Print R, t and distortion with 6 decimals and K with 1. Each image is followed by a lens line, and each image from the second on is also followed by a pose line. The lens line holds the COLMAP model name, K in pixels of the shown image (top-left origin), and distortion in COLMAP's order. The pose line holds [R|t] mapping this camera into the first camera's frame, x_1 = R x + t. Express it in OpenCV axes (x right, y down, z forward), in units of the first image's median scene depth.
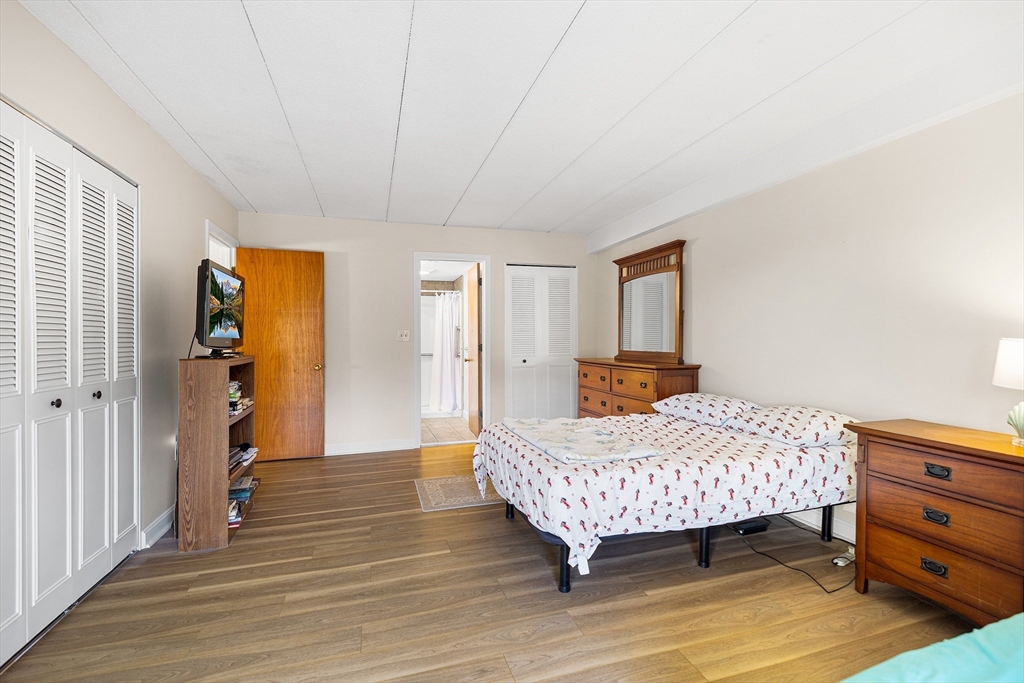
lens RADIAL K [[428.4, 0, 516.7], [0, 428.4, 338.3], [0, 0, 1]] dist [0.001603, 0.000254]
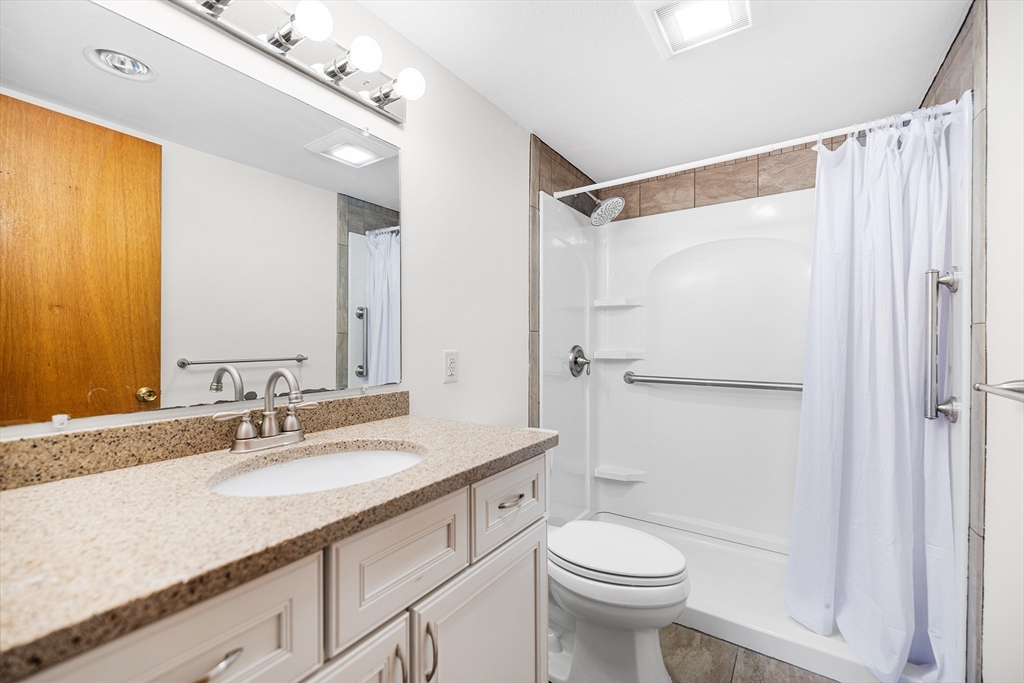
lens RADIAL K [[428.4, 0, 510.8], [0, 428.4, 334.8], [0, 0, 1]] dist [0.001603, 0.000254]
pose [[0.607556, 0.010166, -0.794212, -0.099259], [0.004013, 0.999866, 0.015867, -0.000983], [0.794267, -0.012827, 0.607434, 0.708548]]
